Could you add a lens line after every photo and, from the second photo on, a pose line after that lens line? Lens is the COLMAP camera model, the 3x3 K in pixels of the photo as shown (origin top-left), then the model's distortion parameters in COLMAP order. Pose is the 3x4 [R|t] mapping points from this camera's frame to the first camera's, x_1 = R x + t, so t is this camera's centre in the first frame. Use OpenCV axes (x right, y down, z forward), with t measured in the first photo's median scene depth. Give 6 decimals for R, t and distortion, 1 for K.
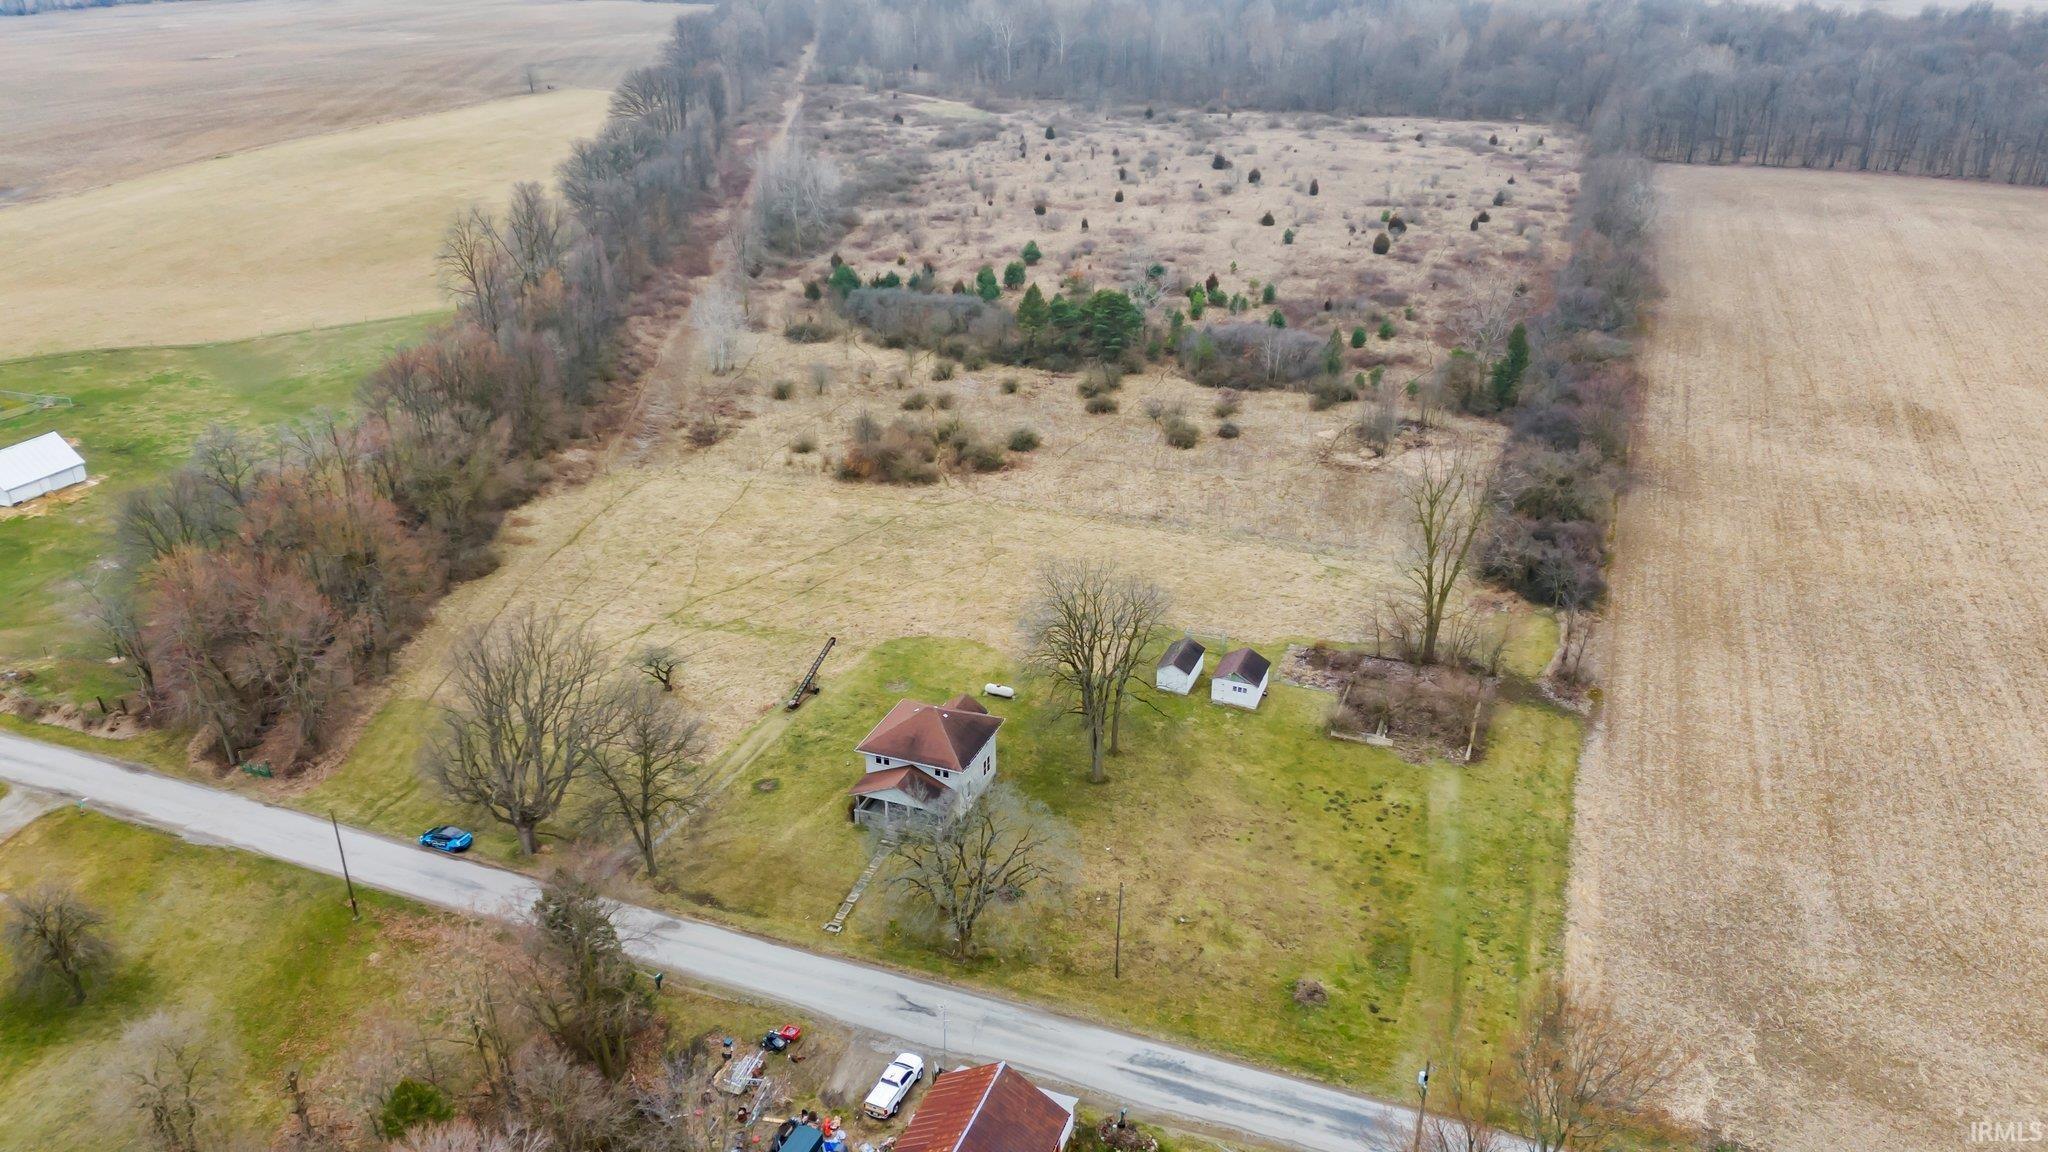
lens RADIAL K [[1459.0, 0, 1024.1], [0, 1459.0, 619.7], [0, 0, 1]] dist [0.163879, -0.307111]
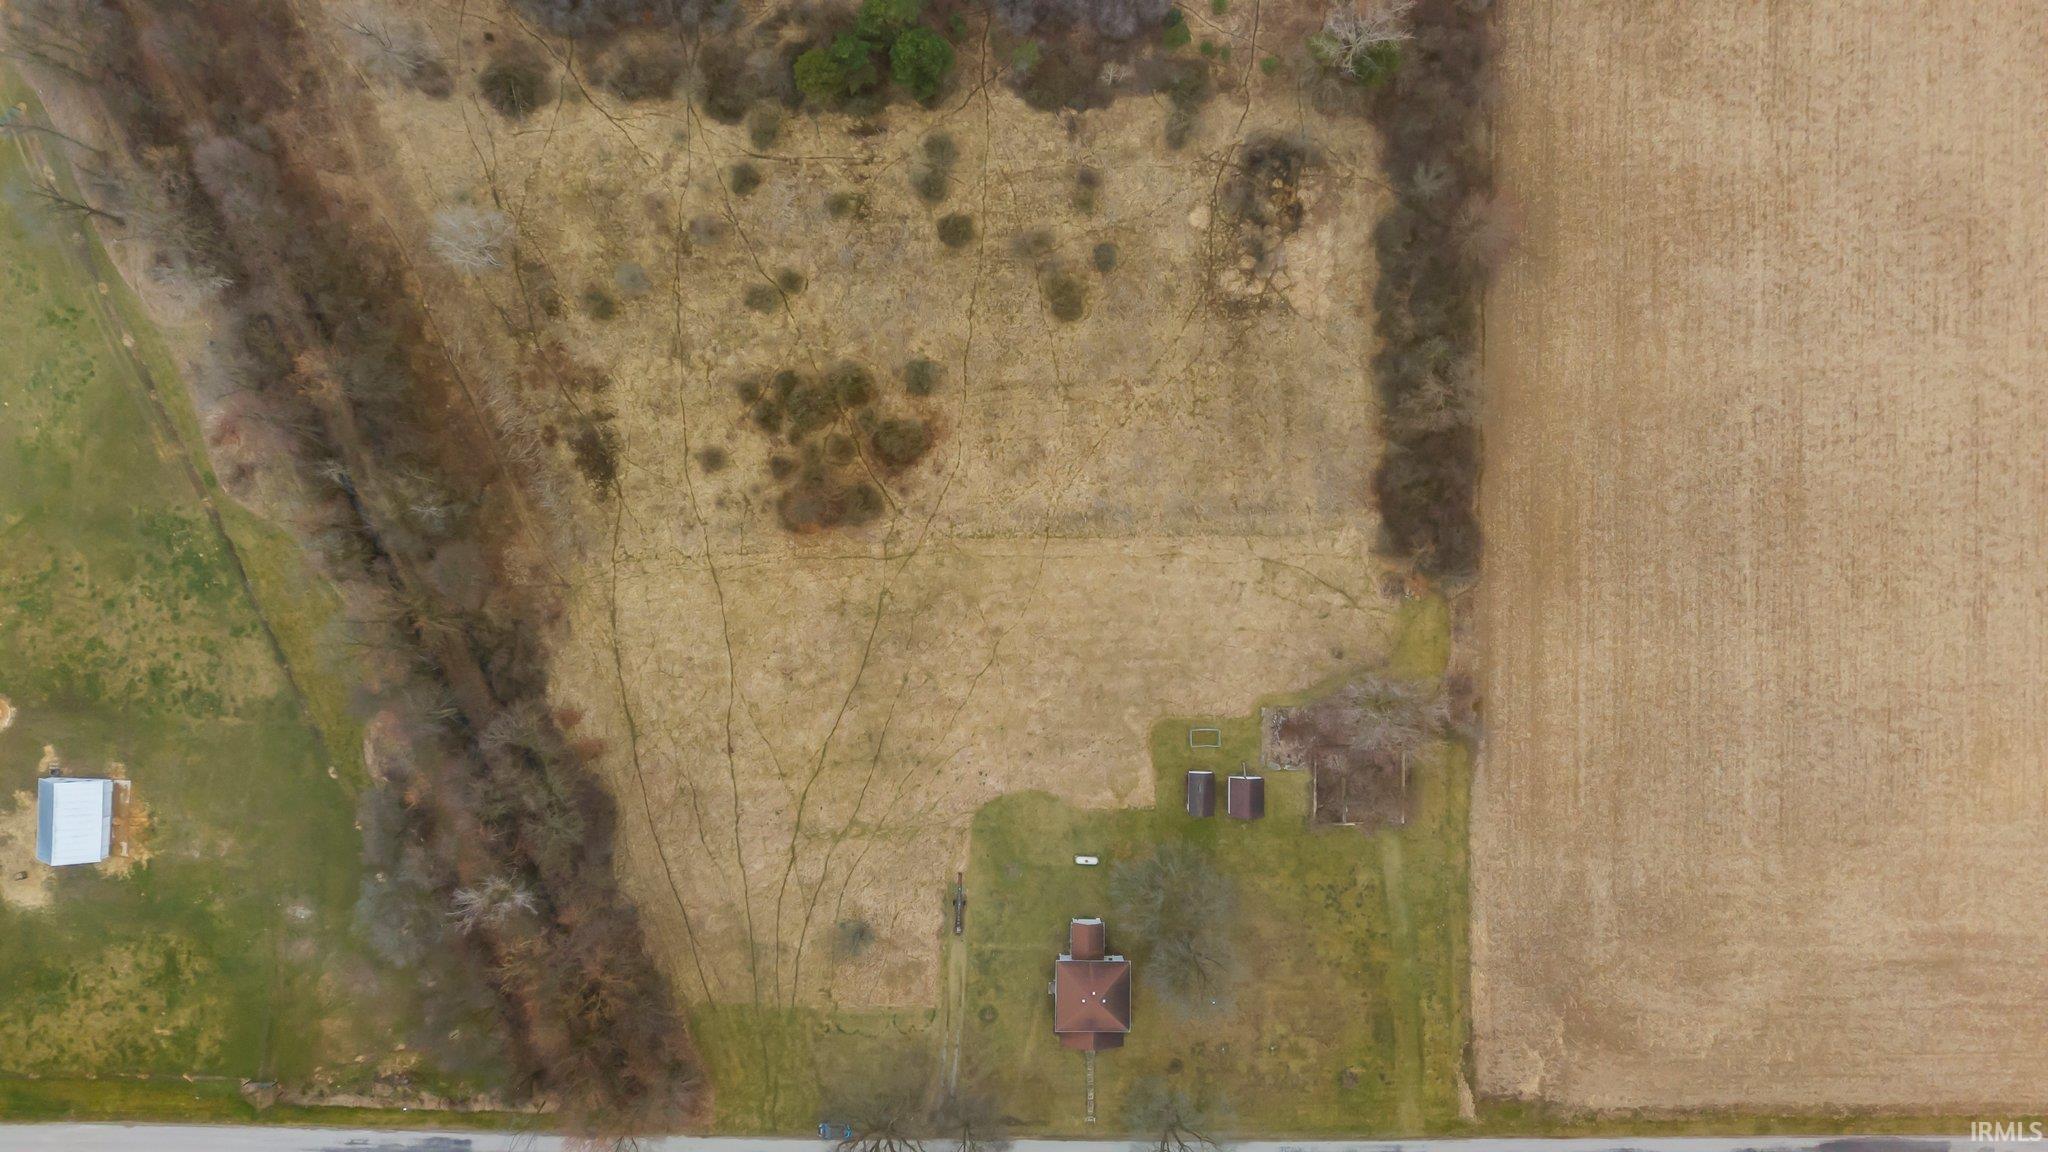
lens RADIAL K [[1448.4, 0, 1024.0], [0, 1448.4, 576.0], [0, 0, 1]] dist [0.184821, -0.417352]
pose [[0.934249, -0.356622, 0.000317, 0.024030], [0.157520, 0.413453, 0.896796, -1.349392], [-0.319948, -0.837781, 0.442443, 0.630978]]
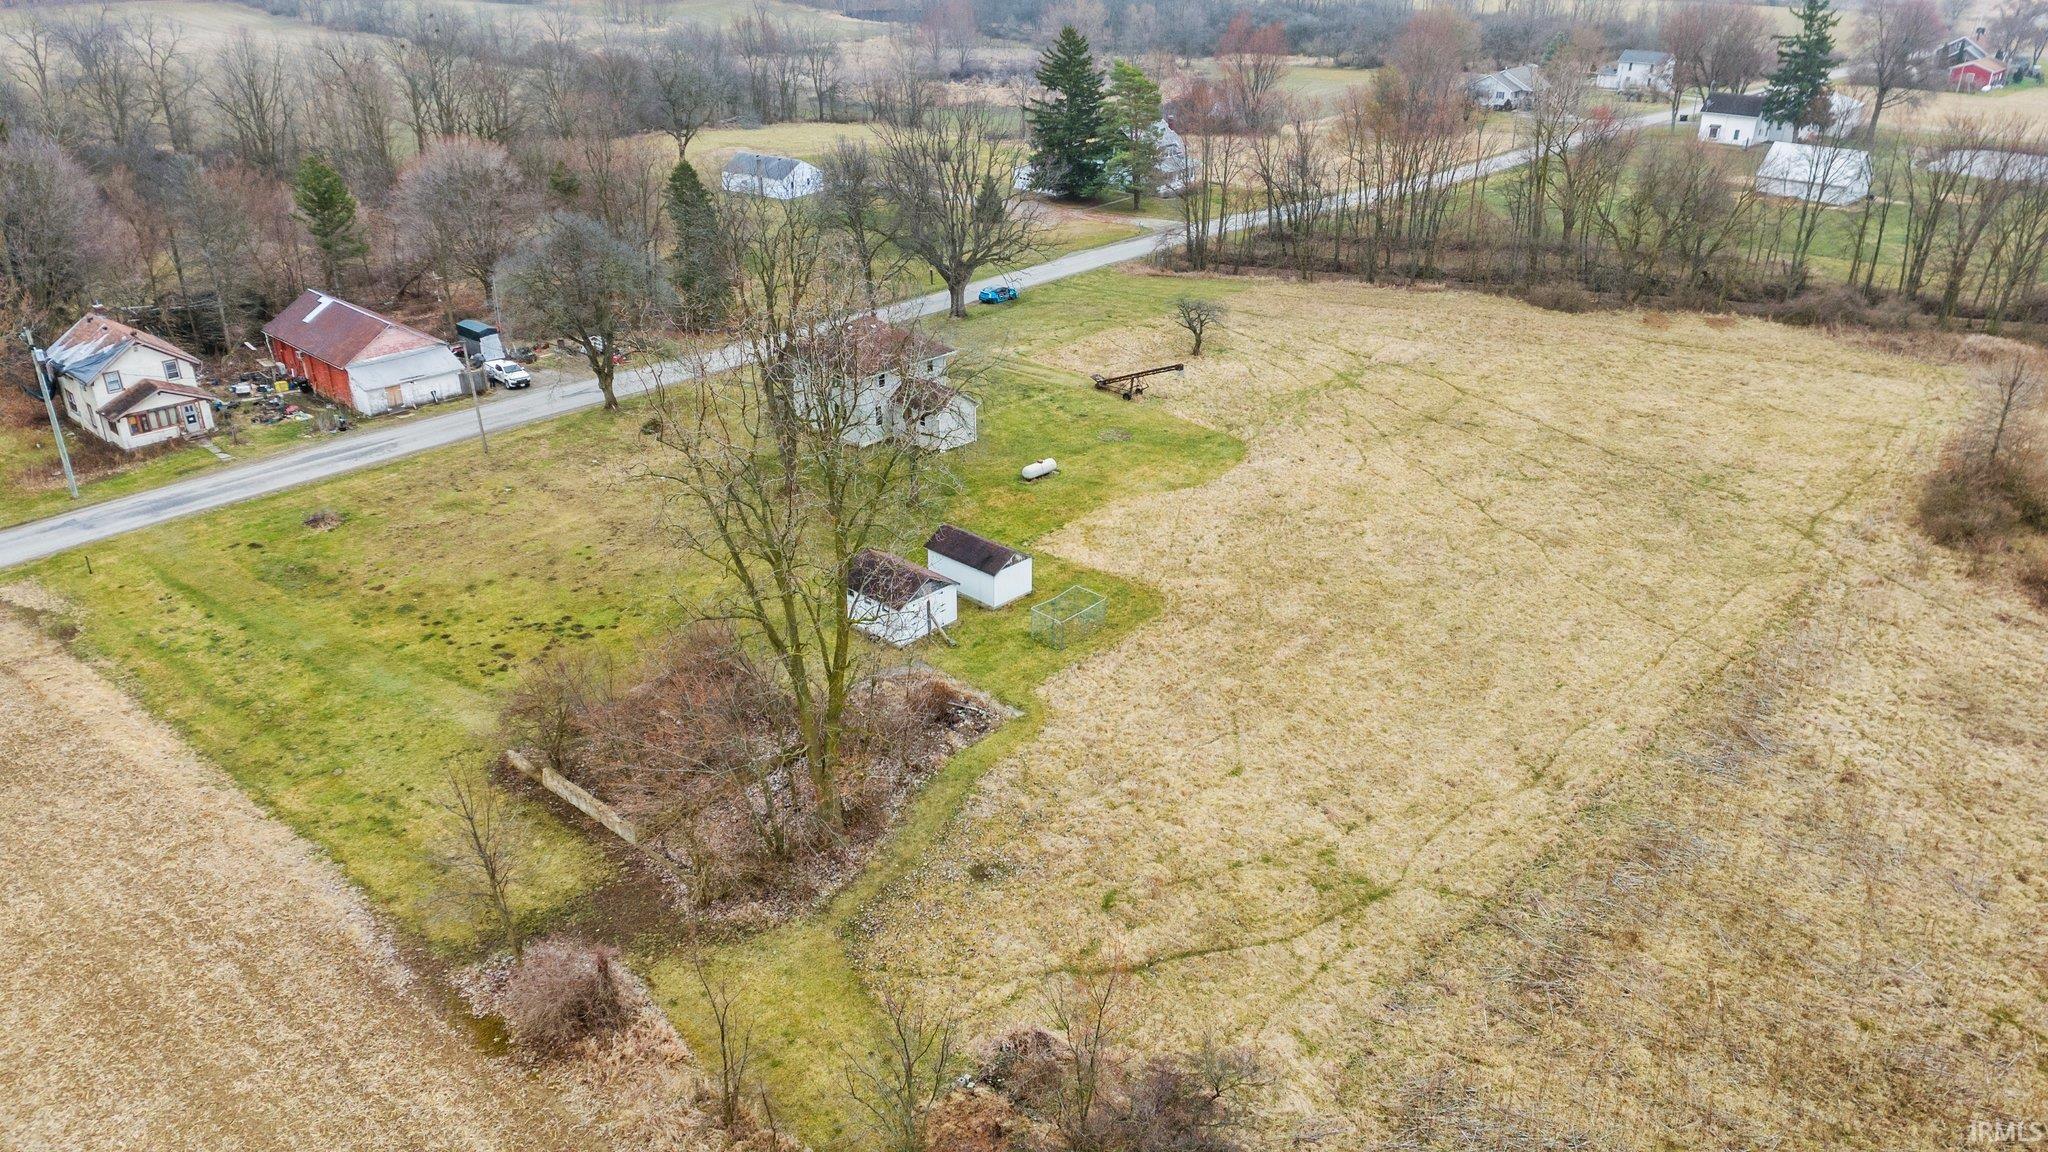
lens RADIAL K [[1478.4, 0, 1025.5], [0, 1478.4, 604.4], [0, 0, 1]] dist [0.071858, -0.051512]
pose [[-0.371740, 0.416955, -0.829432, 0.614032], [-0.423710, 0.718765, 0.551224, -0.299029], [0.826002, 0.556350, -0.090526, 1.104877]]
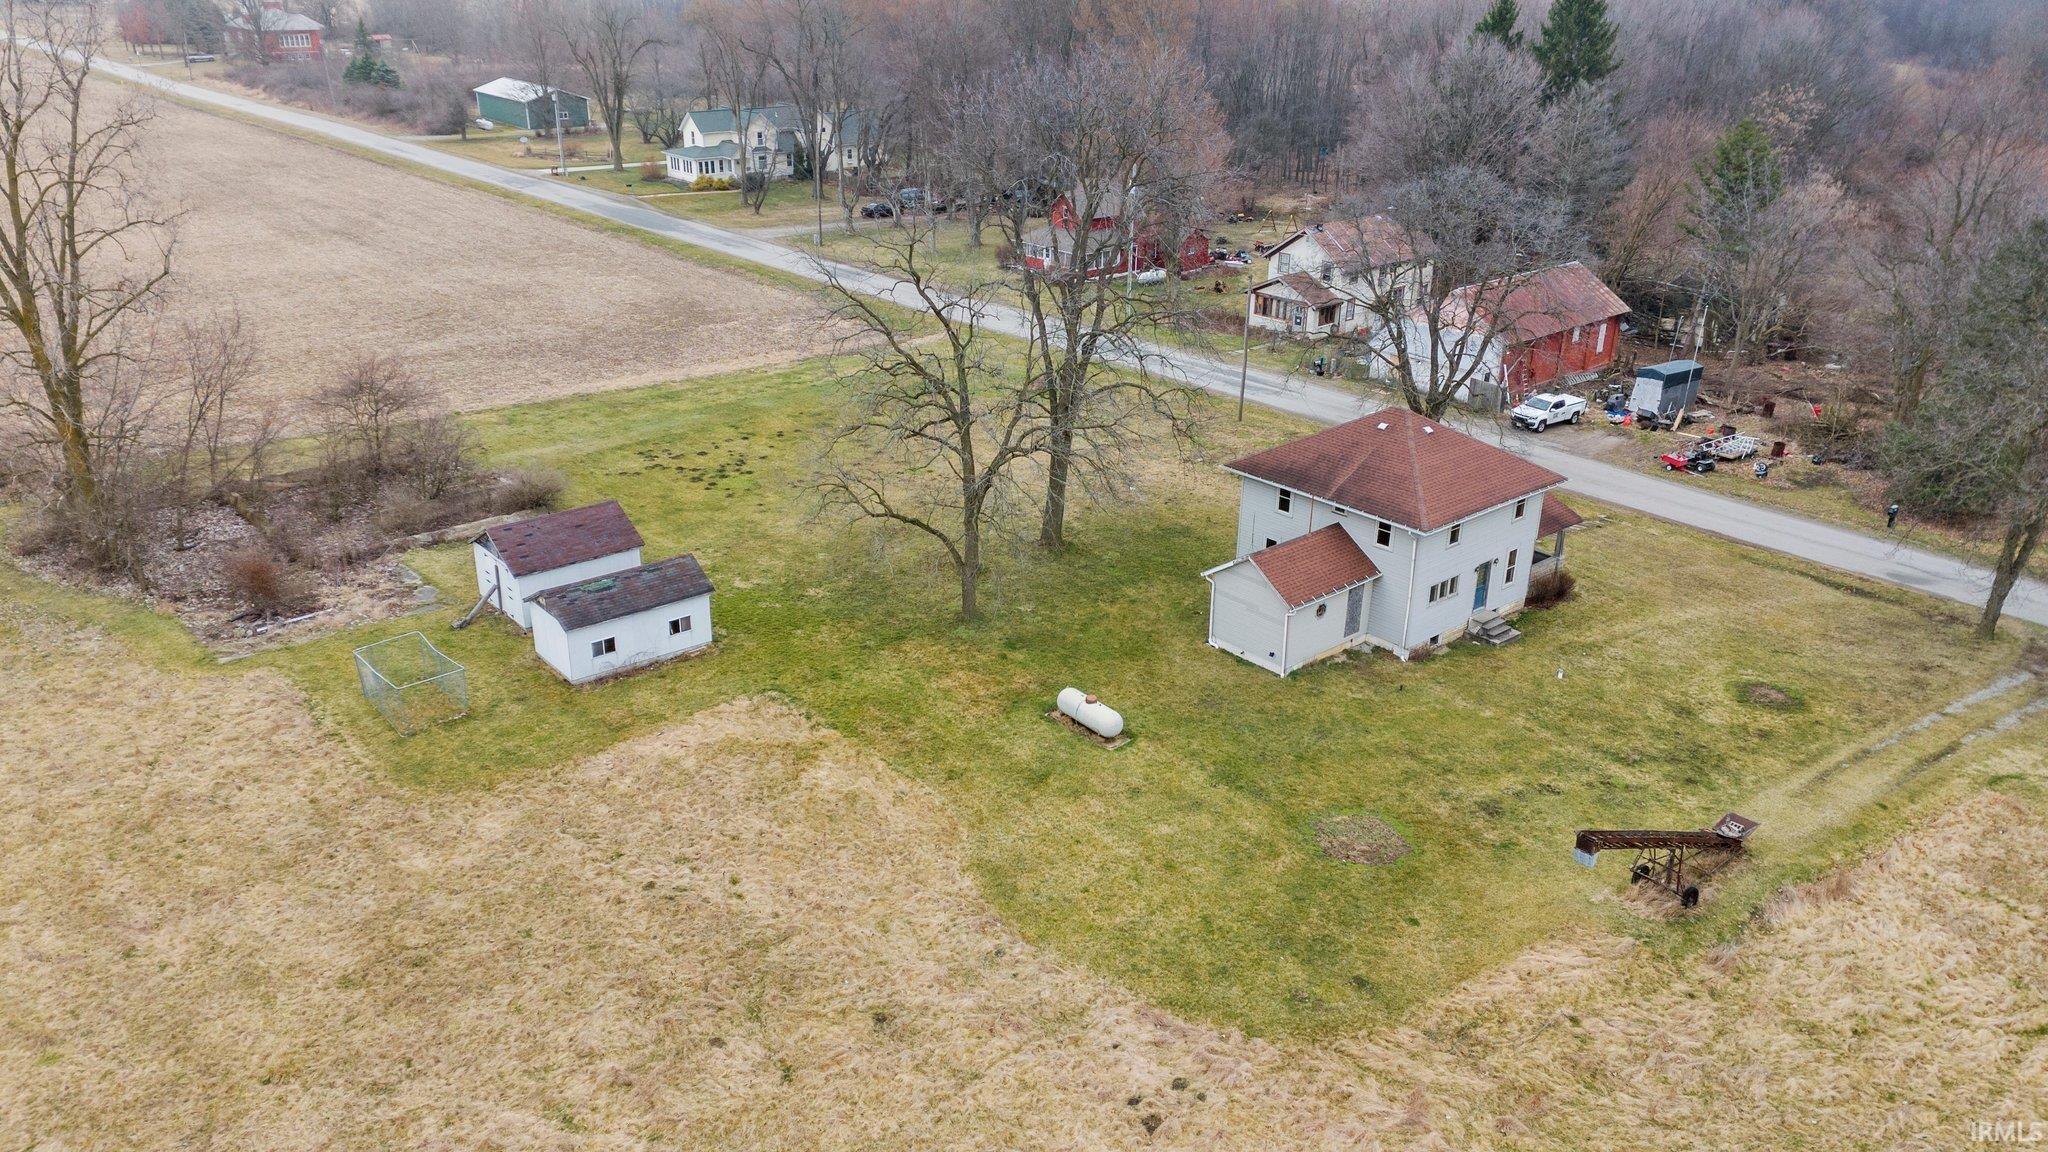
lens RADIAL K [[1465.7, 0, 1023.9], [0, 1465.7, 607.0], [0, 0, 1]] dist [0.110608, -0.129864]
pose [[-0.881508, -0.200644, 0.427418, -0.151106], [0.205909, 0.651255, 0.730389, -0.232668], [-0.424907, 0.731853, -0.532772, 1.186760]]
